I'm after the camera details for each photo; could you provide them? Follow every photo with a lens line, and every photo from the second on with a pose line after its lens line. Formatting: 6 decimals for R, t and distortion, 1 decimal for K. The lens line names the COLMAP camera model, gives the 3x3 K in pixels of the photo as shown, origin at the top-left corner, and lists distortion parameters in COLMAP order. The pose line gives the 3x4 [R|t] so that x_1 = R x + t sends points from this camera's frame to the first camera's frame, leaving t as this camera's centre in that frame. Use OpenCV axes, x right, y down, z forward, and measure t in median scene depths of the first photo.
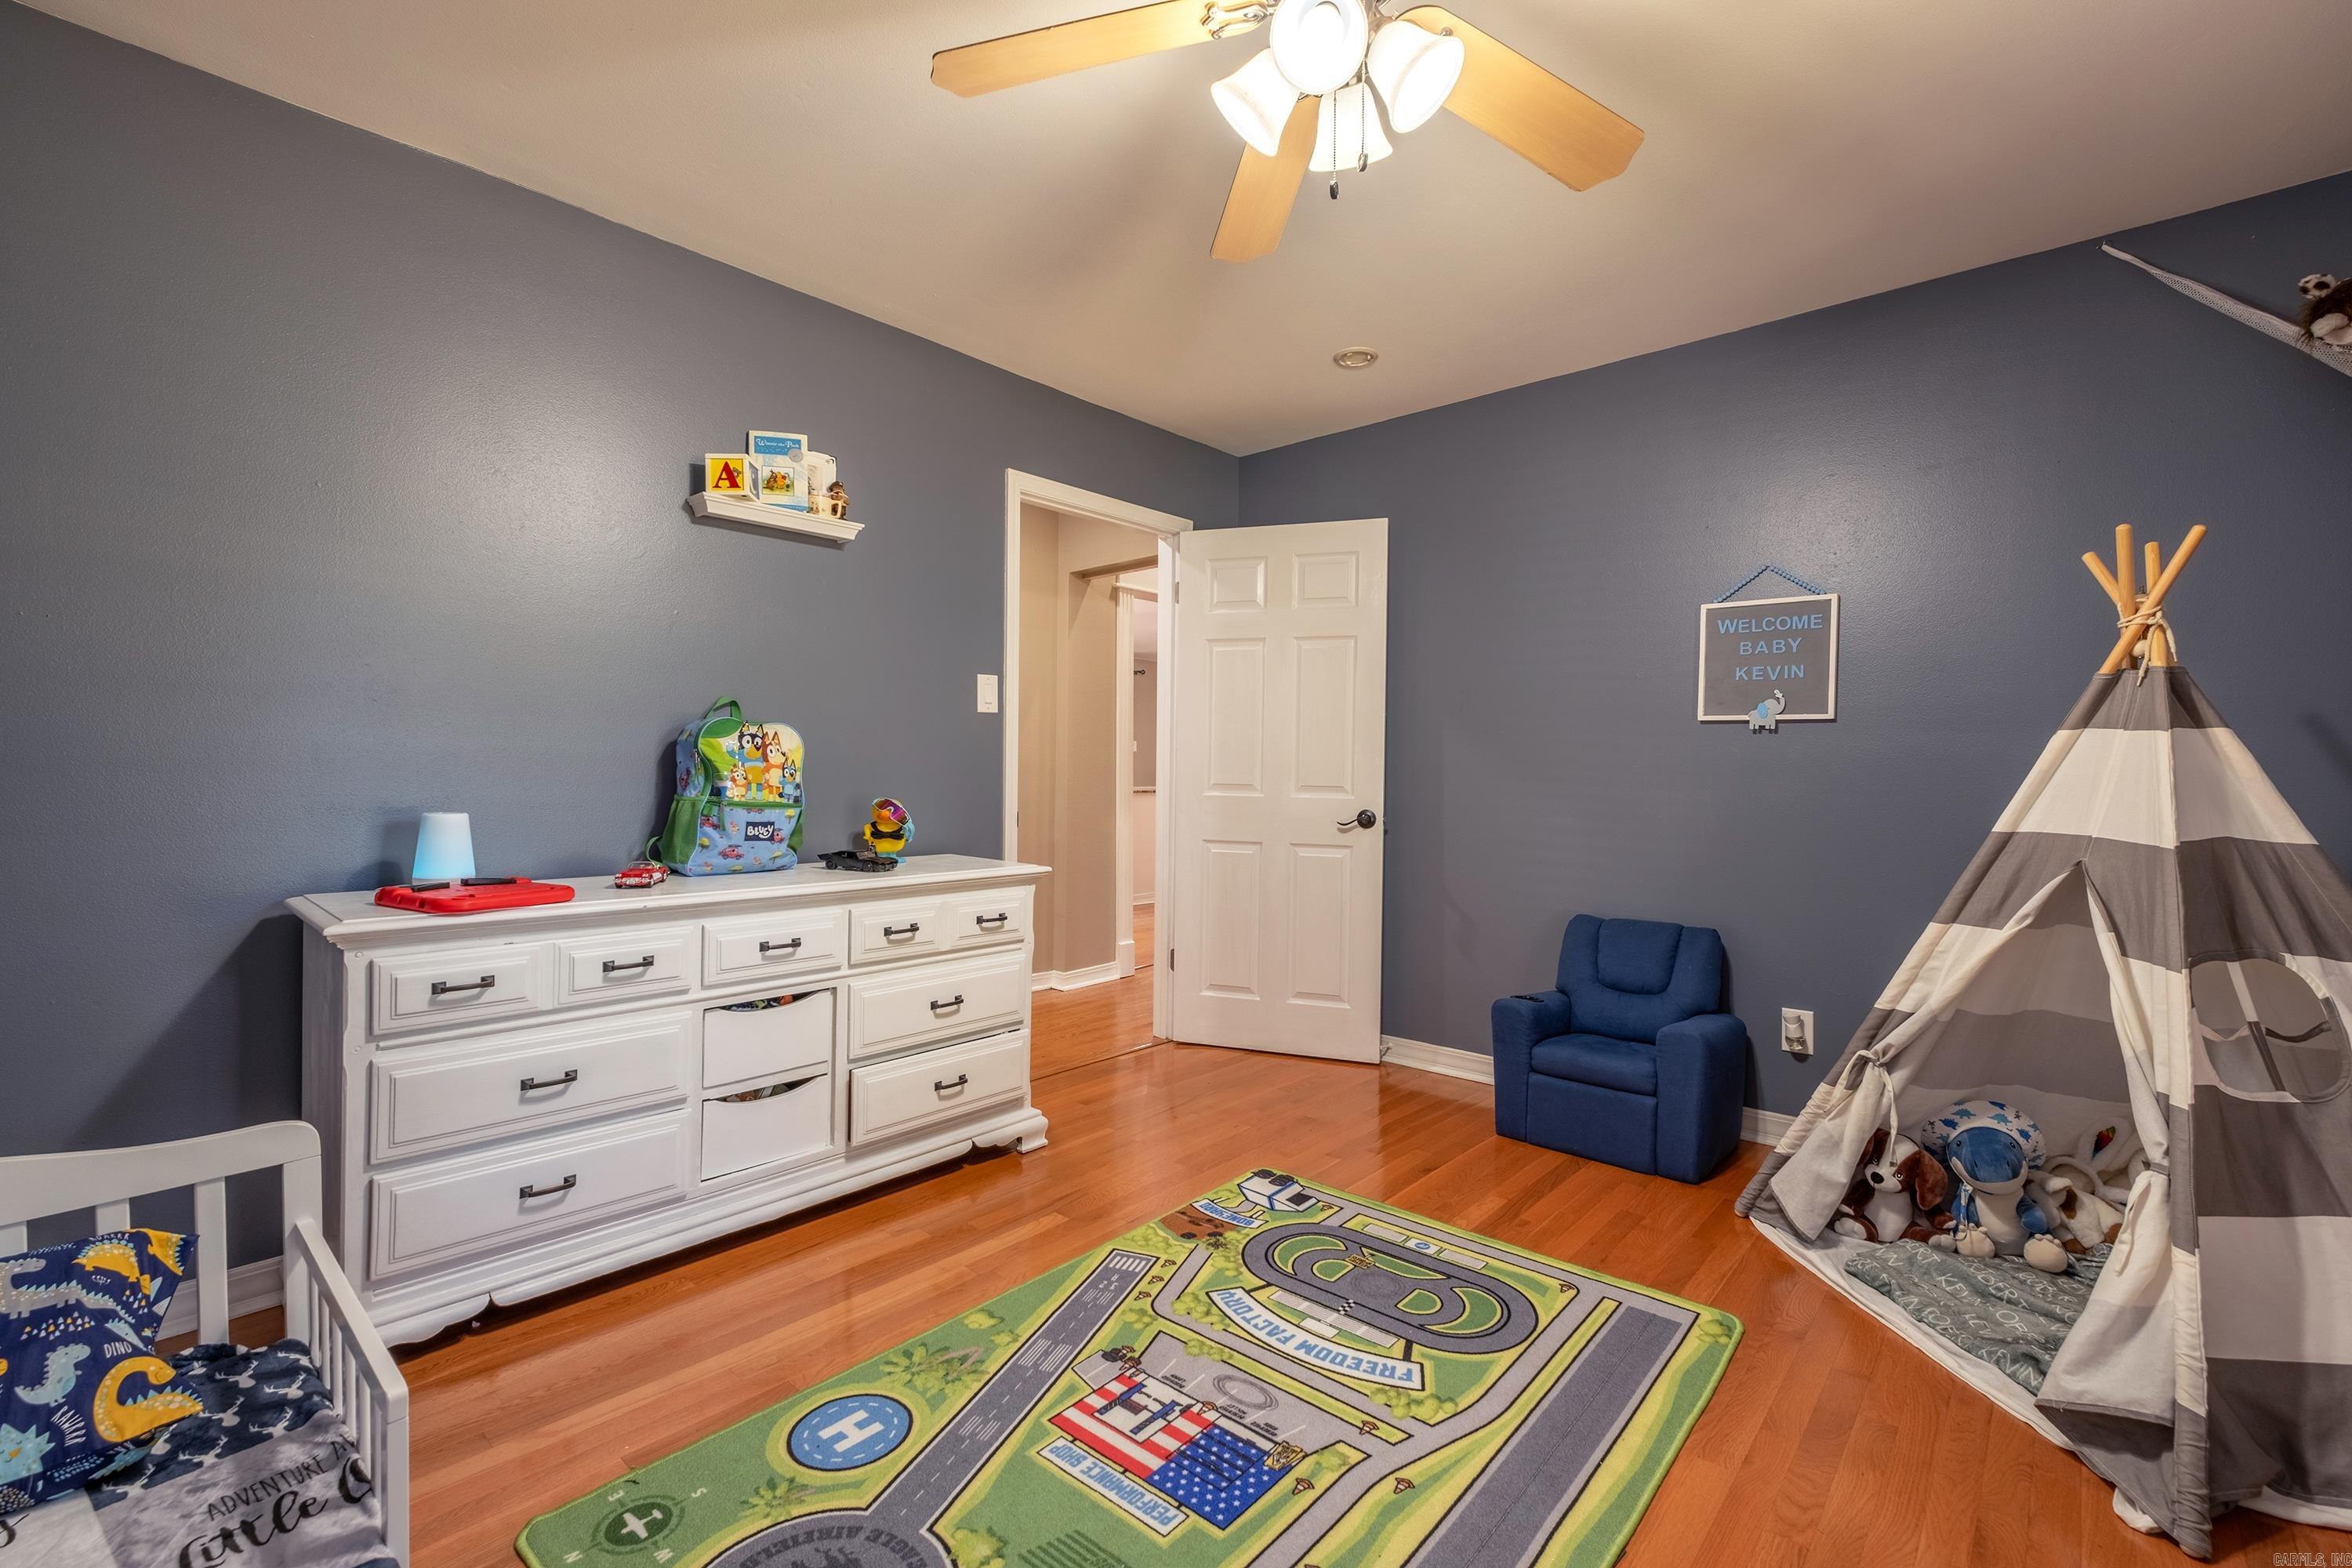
lens RADIAL K [[1010.7, 0, 1178.3], [0, 1010.7, 780.5], [0, 0, 1]] dist [-0.001796, -0.002728]
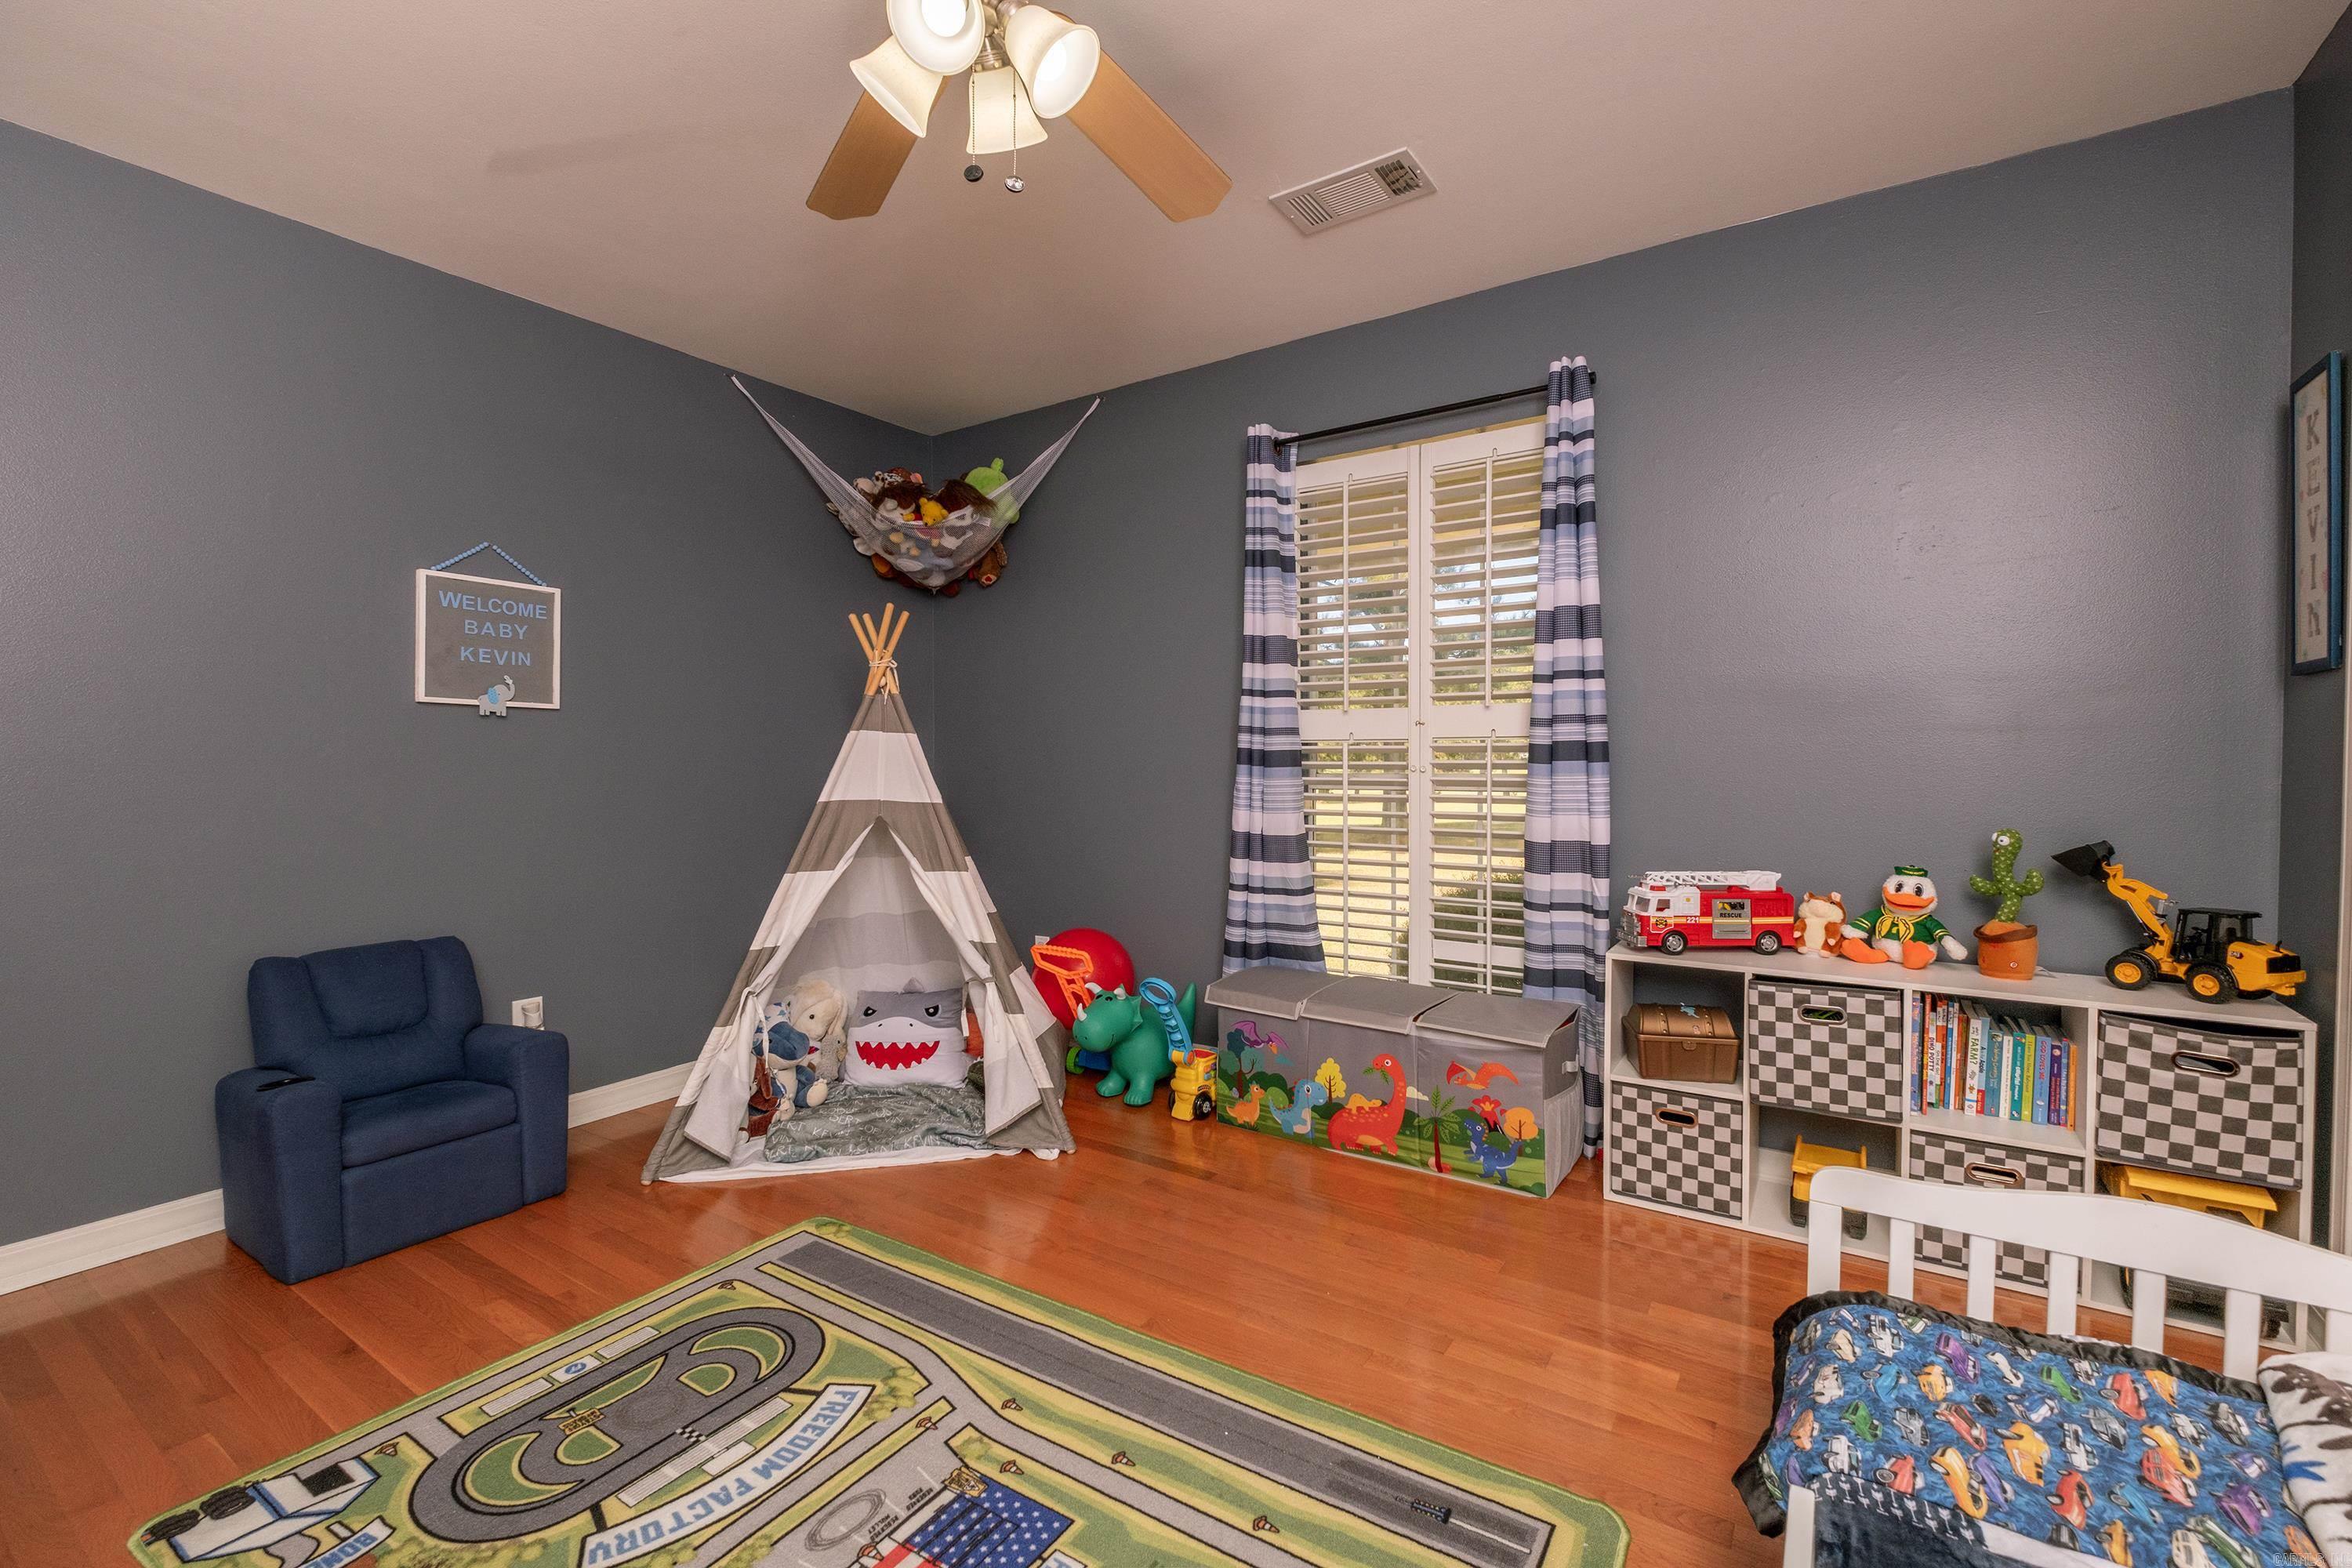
lens RADIAL K [[1010.7, 0, 1174.9], [0, 1010.7, 771.6], [0, 0, 1]] dist [-0.001796, -0.002728]
pose [[-0.140205, -0.024705, 0.989814, -0.629089], [0.009583, 0.999608, 0.026307, -0.022581], [-0.990076, 0.013174, -0.139913, 0.680318]]
